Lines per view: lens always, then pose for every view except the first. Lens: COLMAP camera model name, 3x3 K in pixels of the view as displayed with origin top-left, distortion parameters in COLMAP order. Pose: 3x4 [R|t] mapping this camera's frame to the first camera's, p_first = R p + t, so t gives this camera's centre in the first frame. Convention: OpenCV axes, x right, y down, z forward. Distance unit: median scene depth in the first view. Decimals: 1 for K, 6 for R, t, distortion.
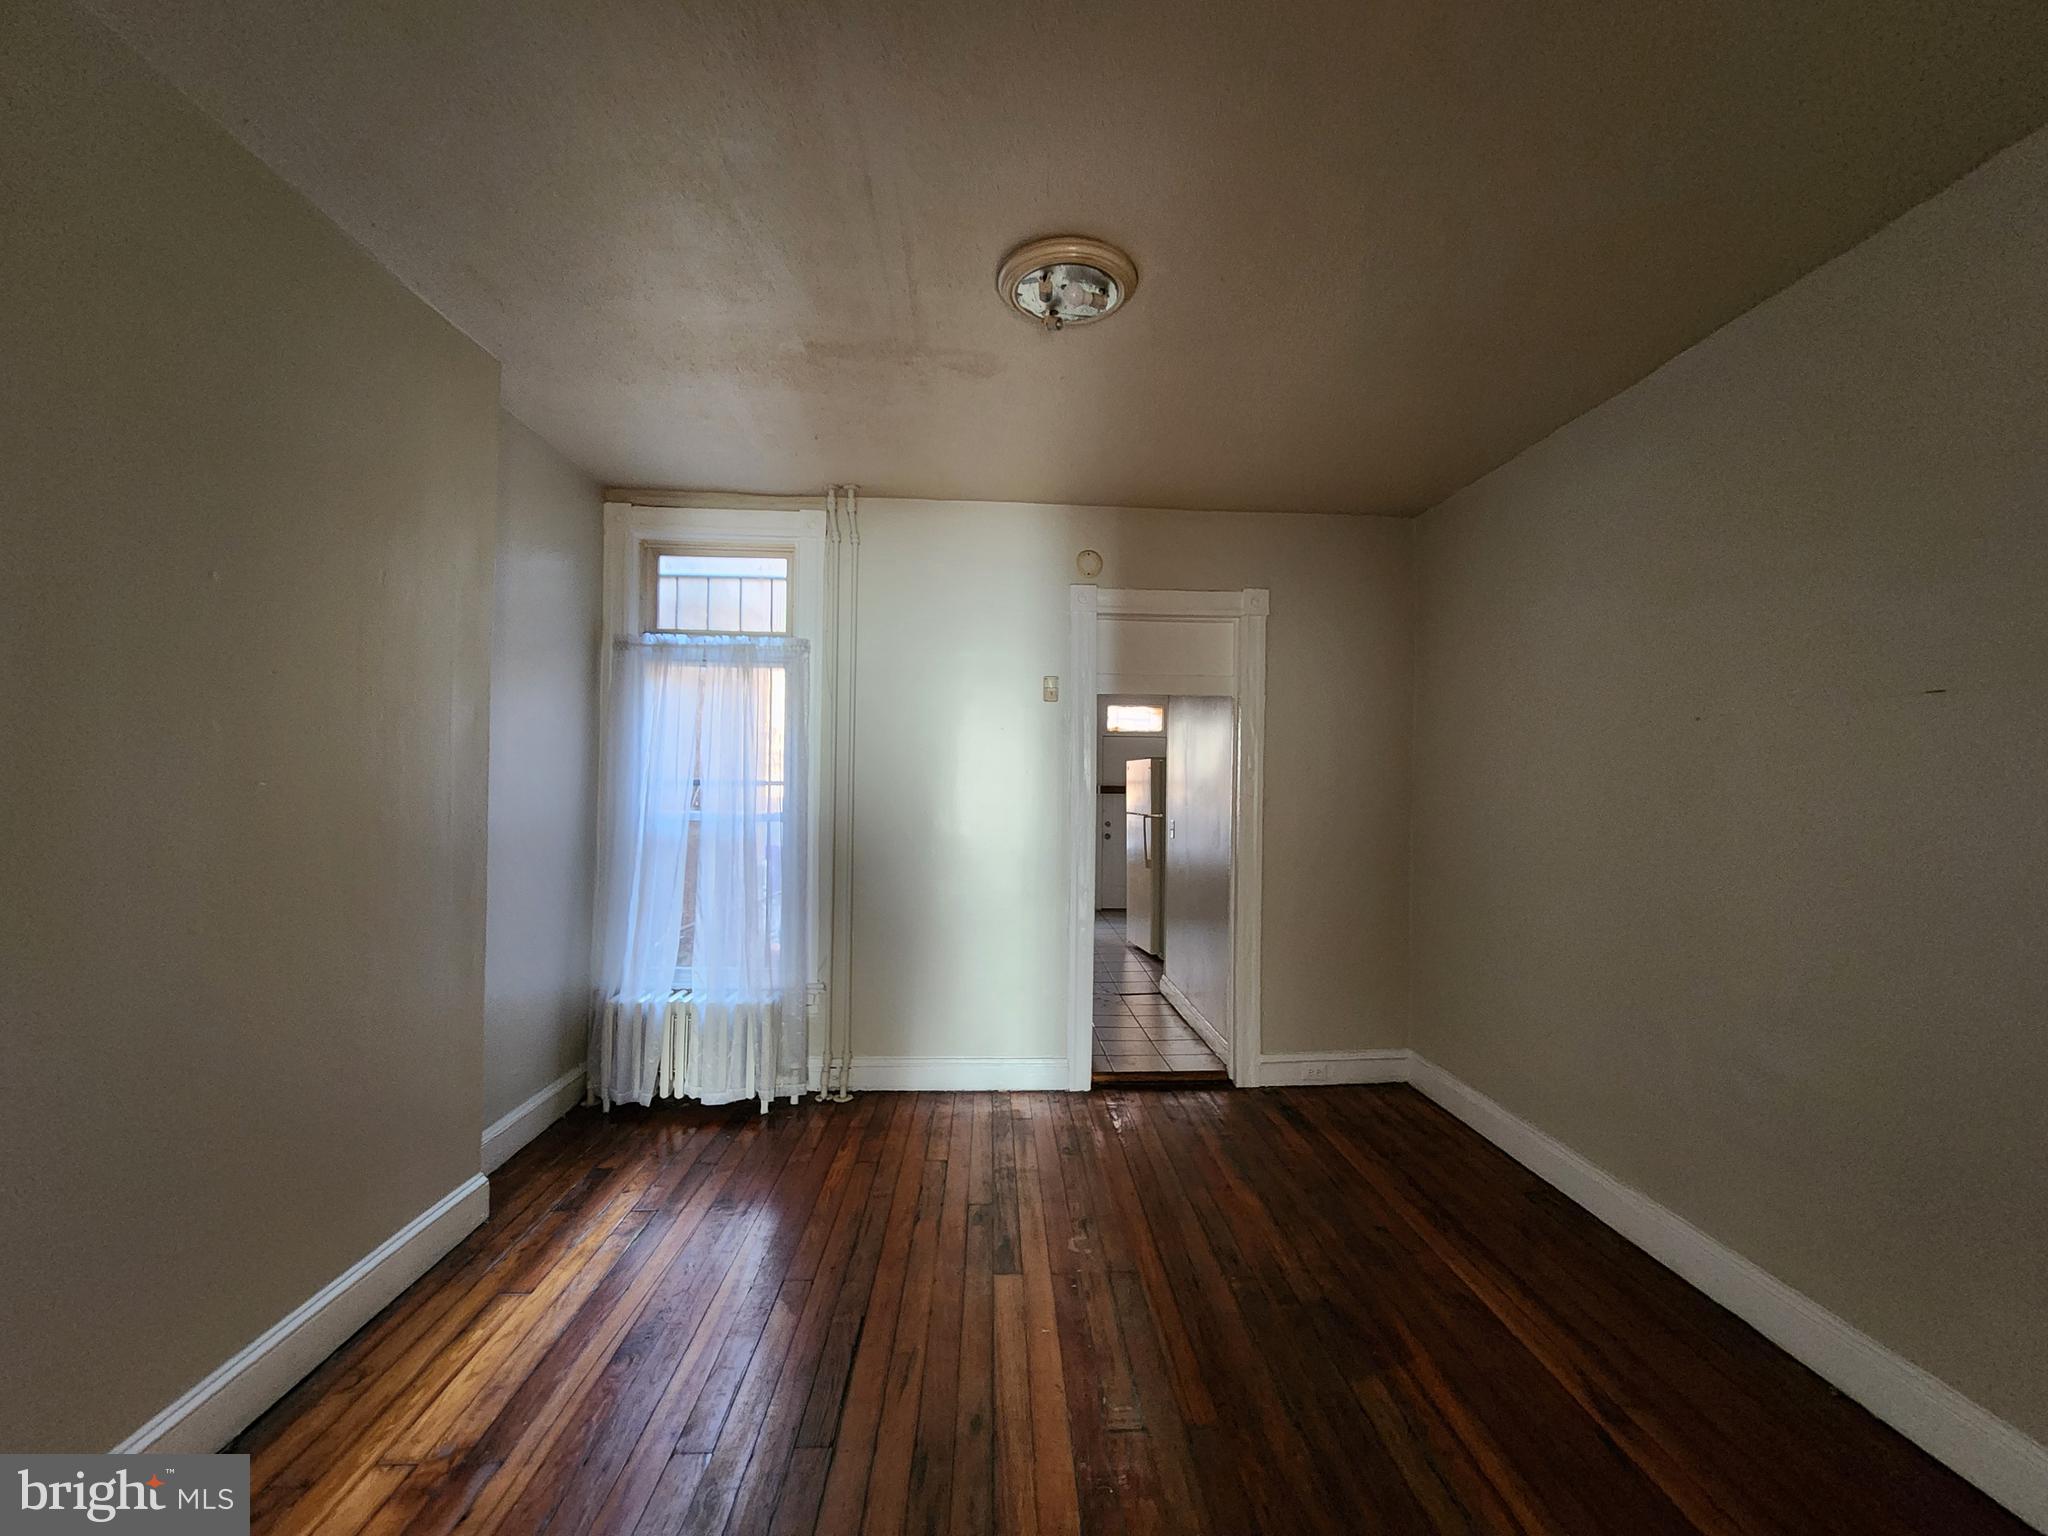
lens RADIAL K [[833.7, 0, 1020.0], [0, 833.7, 771.5], [0, 0, 1]] dist [-0.001973, -0.000958]
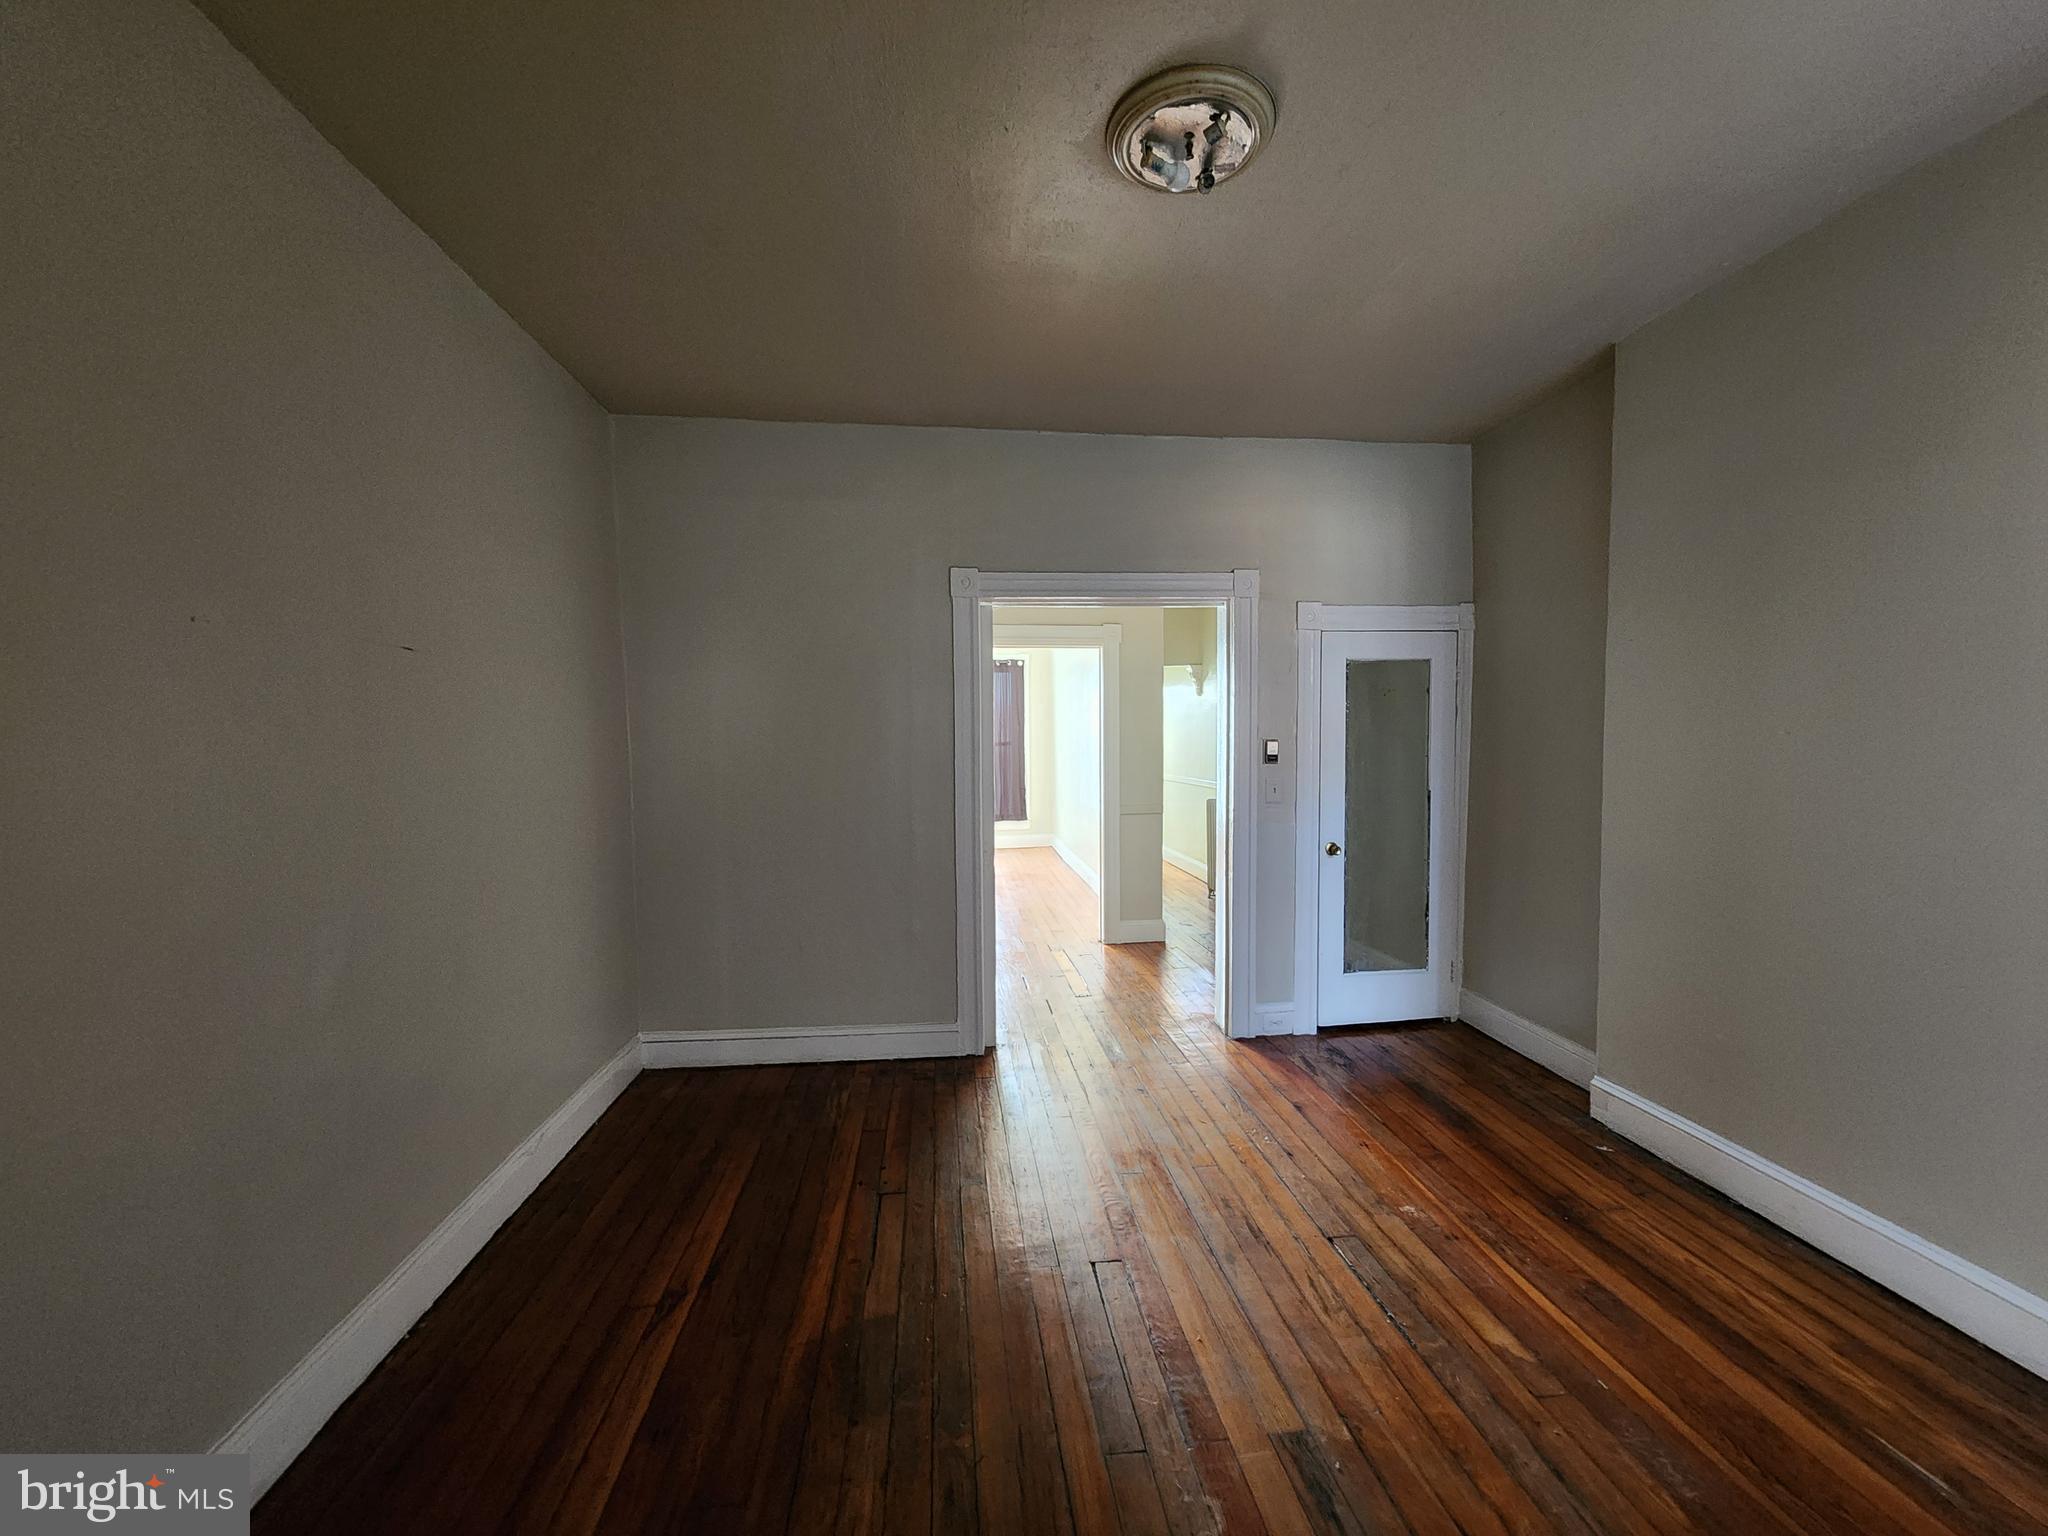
lens RADIAL K [[833.7, 0, 1024.7], [0, 833.7, 771.2], [0, 0, 1]] dist [-0.001973, -0.000958]
pose [[-0.997479, 0.001736, -0.070945, 0.300793], [0.000144, 0.999748, 0.022434, 0.041780], [0.070966, 0.022368, -0.997228, 1.977211]]
